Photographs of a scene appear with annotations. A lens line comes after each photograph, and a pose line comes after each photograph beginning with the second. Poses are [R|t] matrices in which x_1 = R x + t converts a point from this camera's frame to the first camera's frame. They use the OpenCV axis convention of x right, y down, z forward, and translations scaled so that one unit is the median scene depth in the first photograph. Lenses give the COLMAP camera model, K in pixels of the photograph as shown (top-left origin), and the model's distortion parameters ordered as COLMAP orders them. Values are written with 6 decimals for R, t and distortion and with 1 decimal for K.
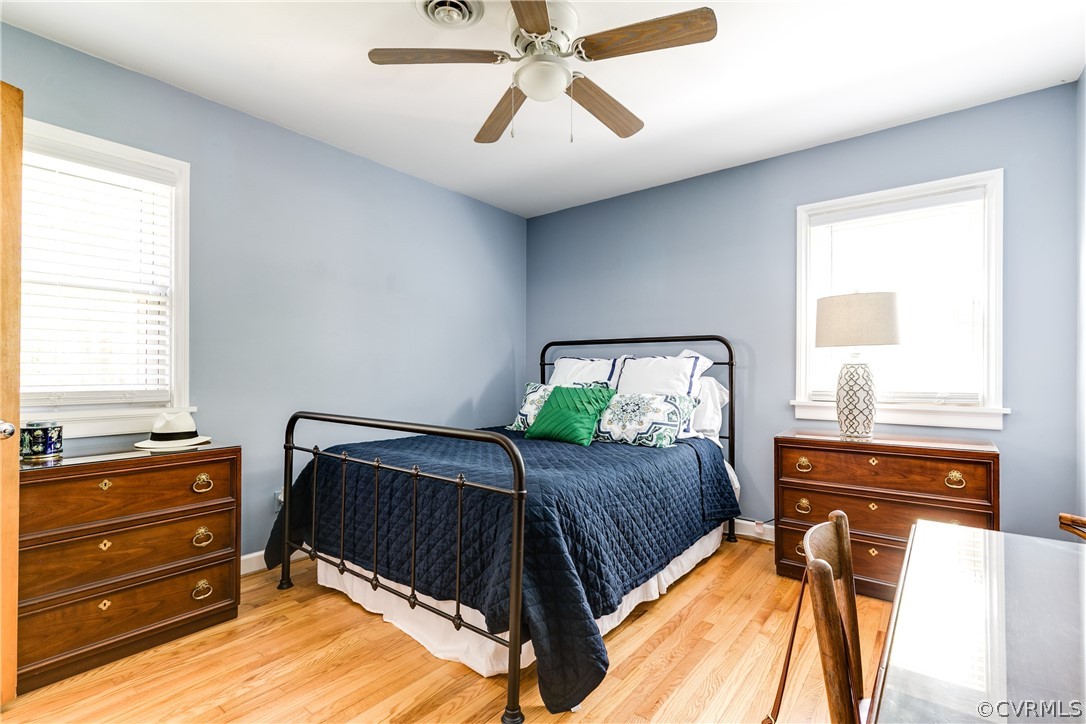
lens RADIAL K [[501.0, 0, 544.1], [0, 501.0, 365.2], [0, 0, 1]] dist [0.007100, -0.001861]
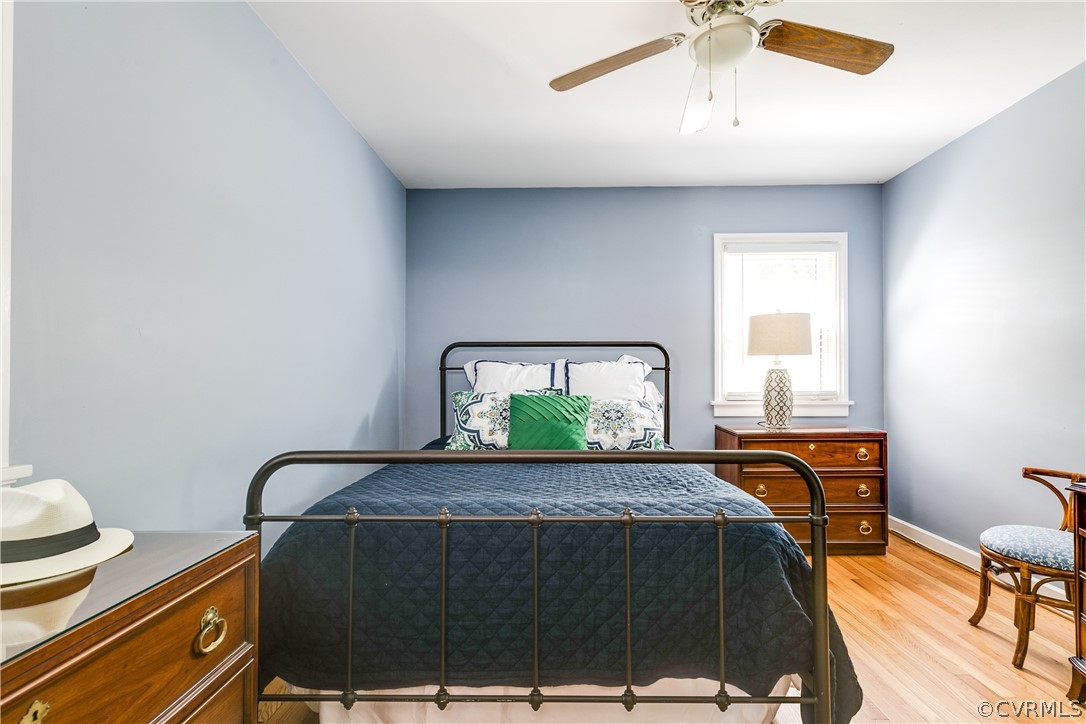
lens RADIAL K [[501.0, 0, 545.7], [0, 501.0, 364.7], [0, 0, 1]] dist [0.007100, -0.001861]
pose [[0.788894, 0.009480, 0.614456, -0.548362], [-0.002384, 0.999921, -0.012366, 0.002041], [-0.614524, 0.008291, 0.788854, 0.349598]]
